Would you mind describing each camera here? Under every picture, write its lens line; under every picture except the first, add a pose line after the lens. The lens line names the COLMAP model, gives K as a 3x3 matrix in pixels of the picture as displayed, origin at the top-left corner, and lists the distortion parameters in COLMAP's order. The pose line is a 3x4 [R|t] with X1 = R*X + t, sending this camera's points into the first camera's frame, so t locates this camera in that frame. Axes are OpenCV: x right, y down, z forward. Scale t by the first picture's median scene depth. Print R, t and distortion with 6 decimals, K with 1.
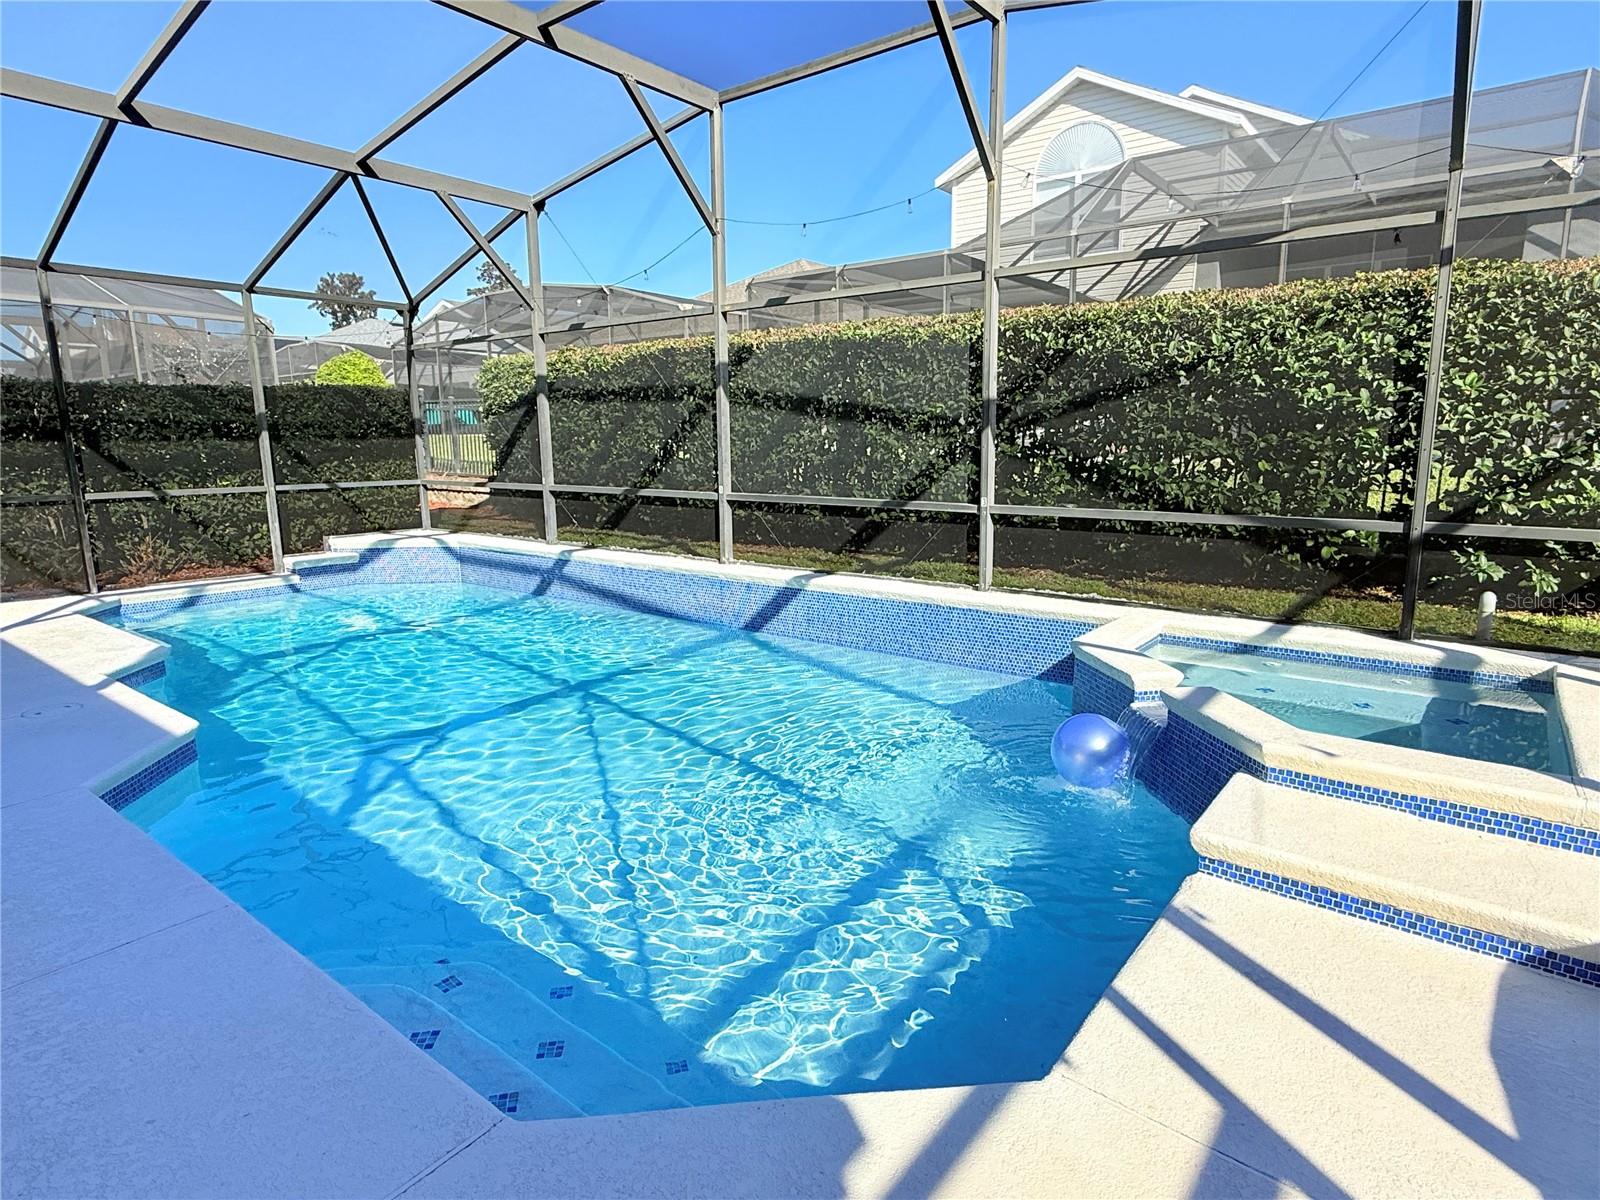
lens RADIAL K [[874.4, 0, 800.0], [0, 874.4, 600.0], [0, 0, 1]] dist [0.028734, -0.000207]
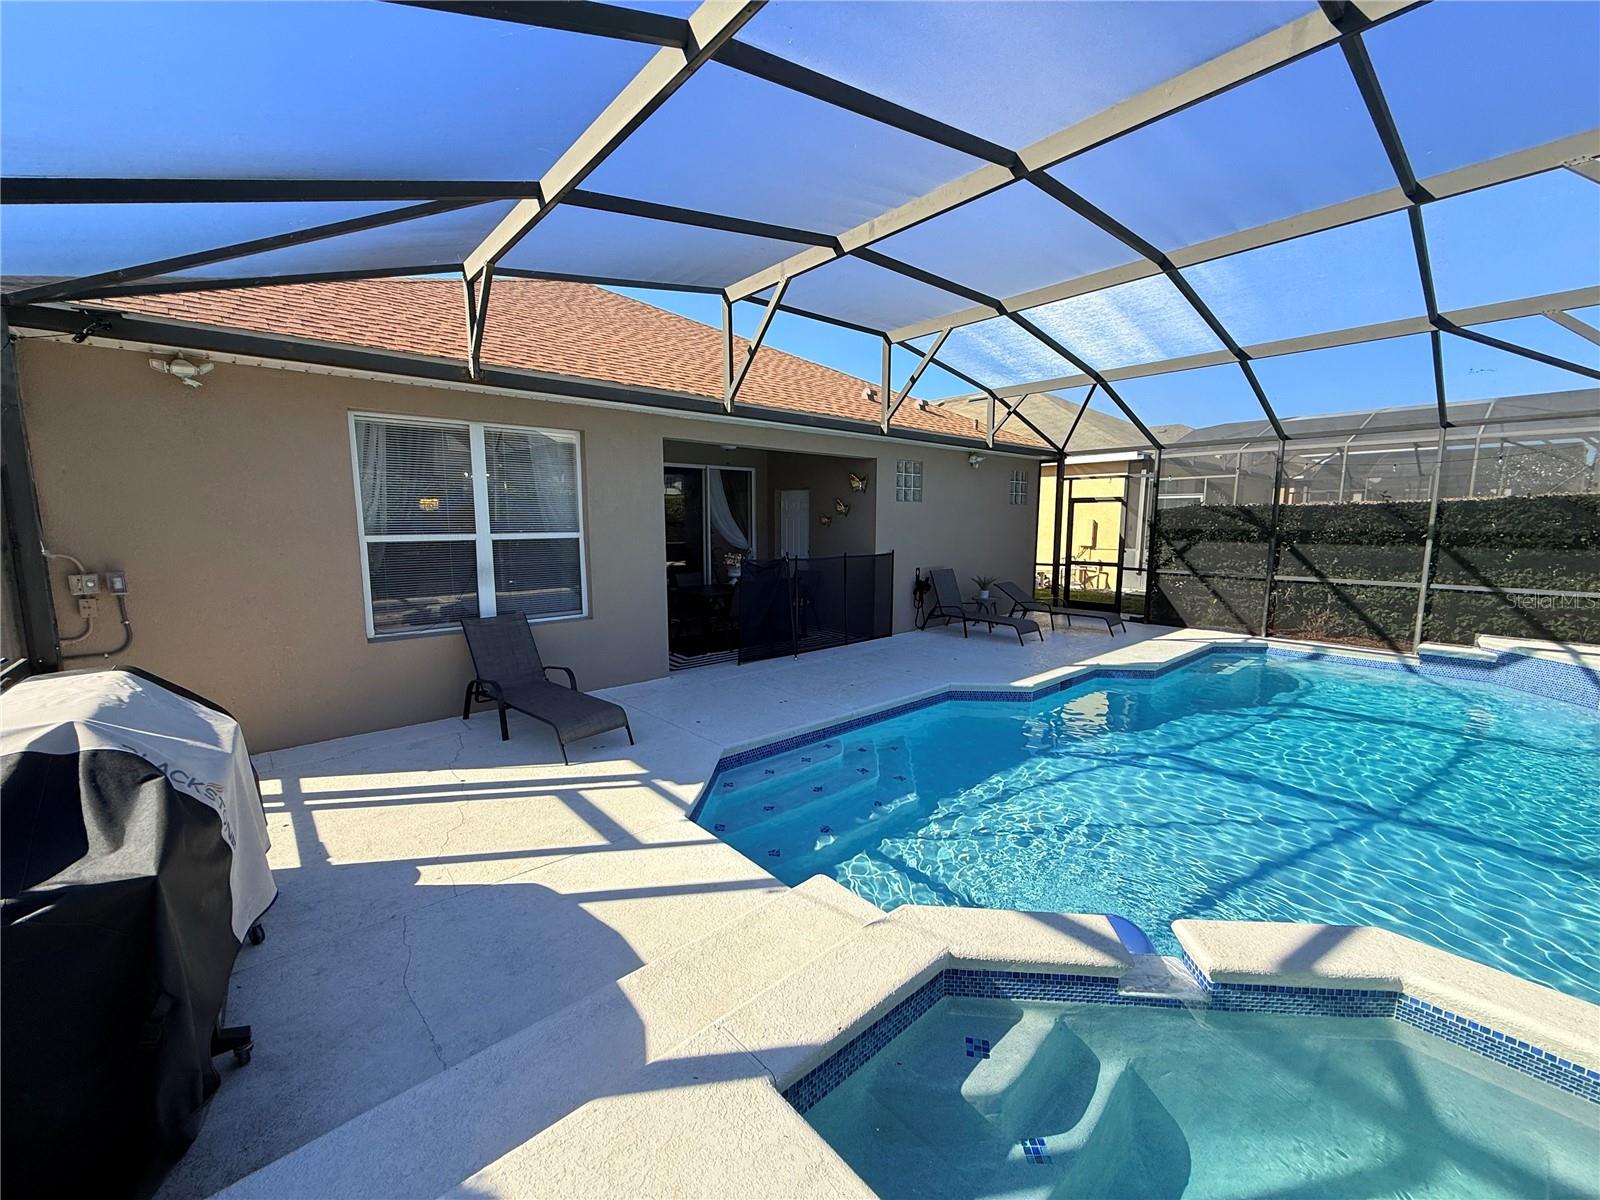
lens RADIAL K [[640.6, 0, 796.2], [0, 640.6, 601.9], [0, 0, 1]] dist [-0.001733, 0.000374]
pose [[-0.197443, 0.129529, -0.971719, 0.446379], [-0.180114, 0.969565, 0.165840, -0.100209], [0.963626, 0.207764, -0.168104, 0.342145]]
